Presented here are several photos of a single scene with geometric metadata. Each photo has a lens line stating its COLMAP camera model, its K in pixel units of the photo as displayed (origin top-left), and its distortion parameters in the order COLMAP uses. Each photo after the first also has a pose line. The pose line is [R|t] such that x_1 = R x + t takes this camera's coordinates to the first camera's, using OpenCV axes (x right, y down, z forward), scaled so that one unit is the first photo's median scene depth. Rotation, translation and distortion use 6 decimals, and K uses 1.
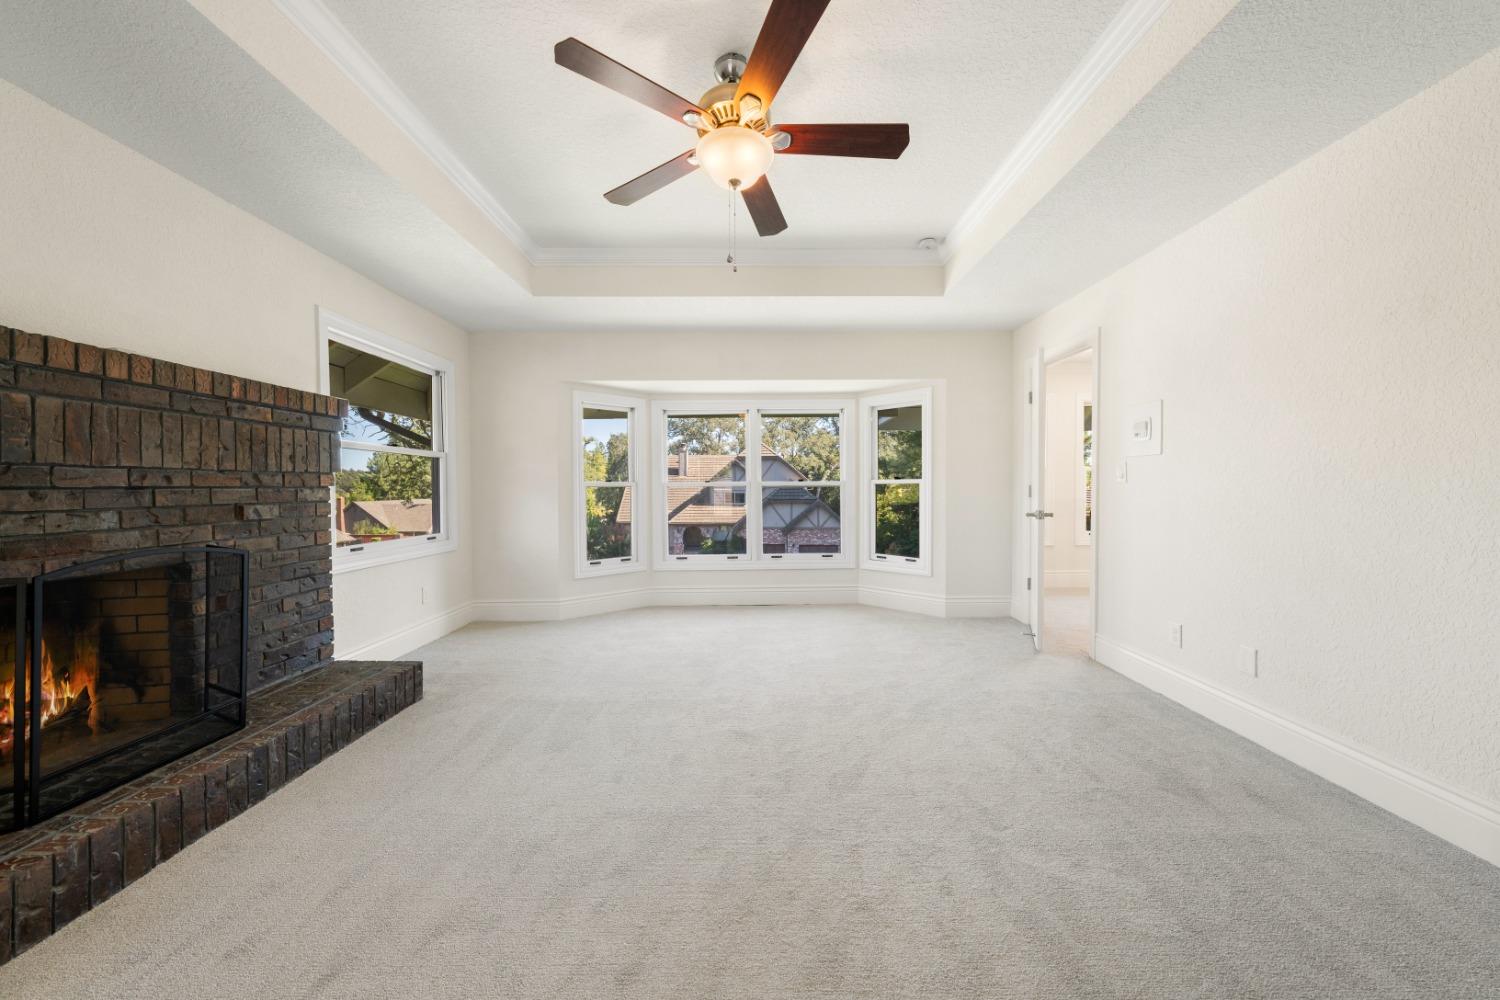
lens RADIAL K [[540.2, 0, 748.3], [0, 540.2, 500.0], [0, 0, 1]] dist [-0.000919, -0.000552]
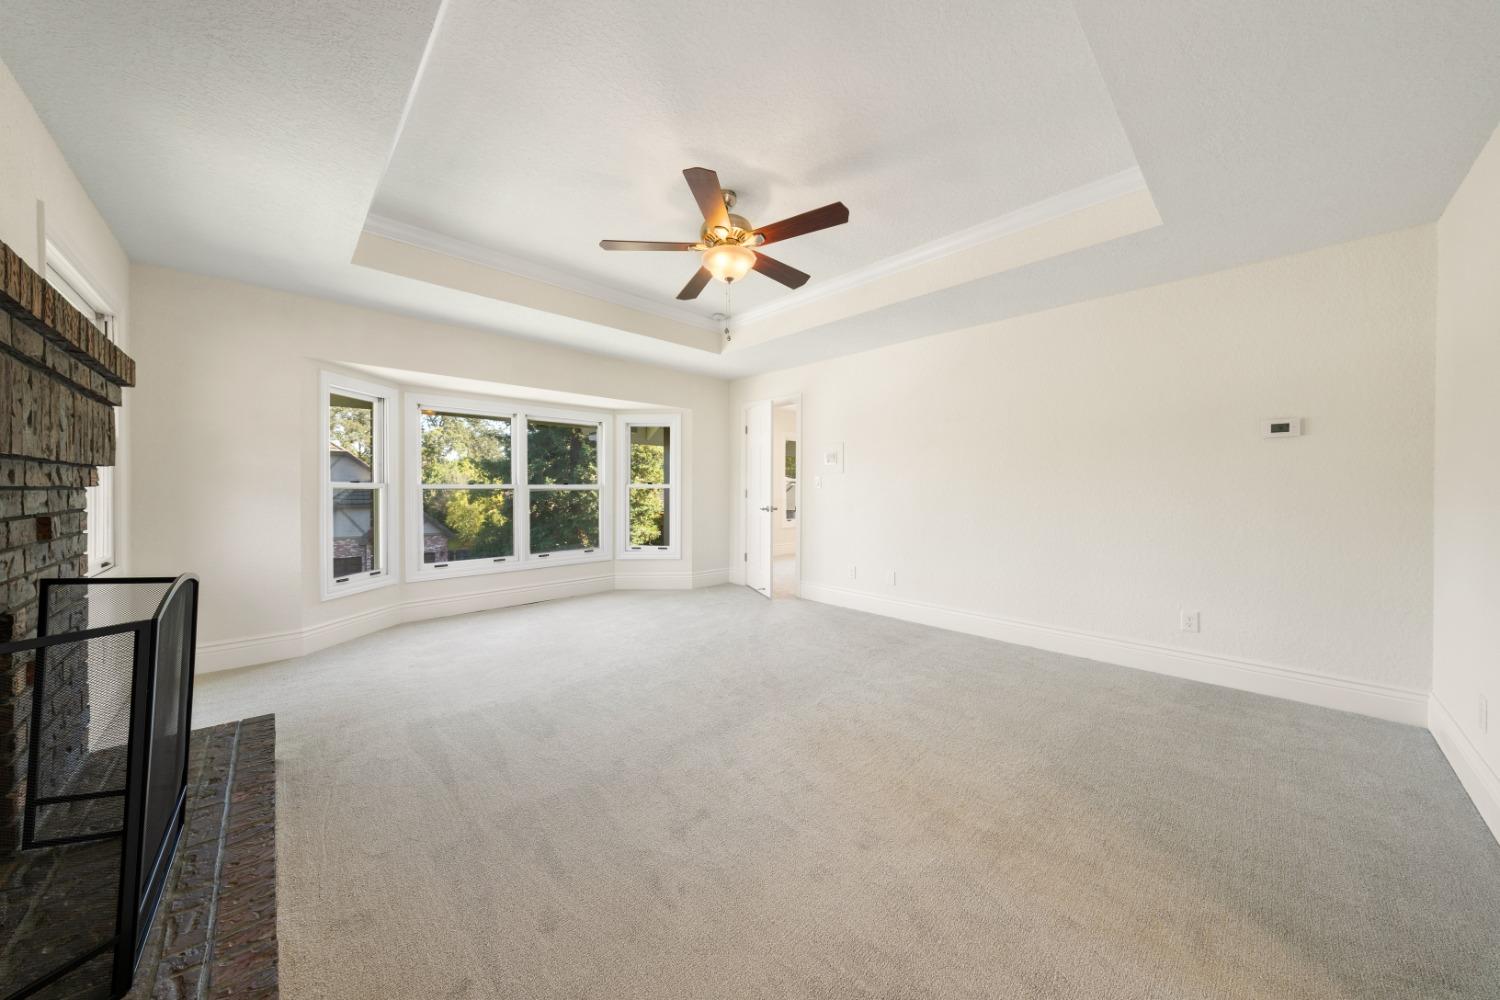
lens RADIAL K [[512.2, 0, 751.6], [0, 512.2, 490.2], [0, 0, 1]] dist [-0.001409, 0.000047]
pose [[0.719881, 0.003427, 0.694089, -0.397171], [0.012289, 0.999768, -0.017682, -0.000104], [-0.693989, 0.021258, 0.719672, -0.006873]]
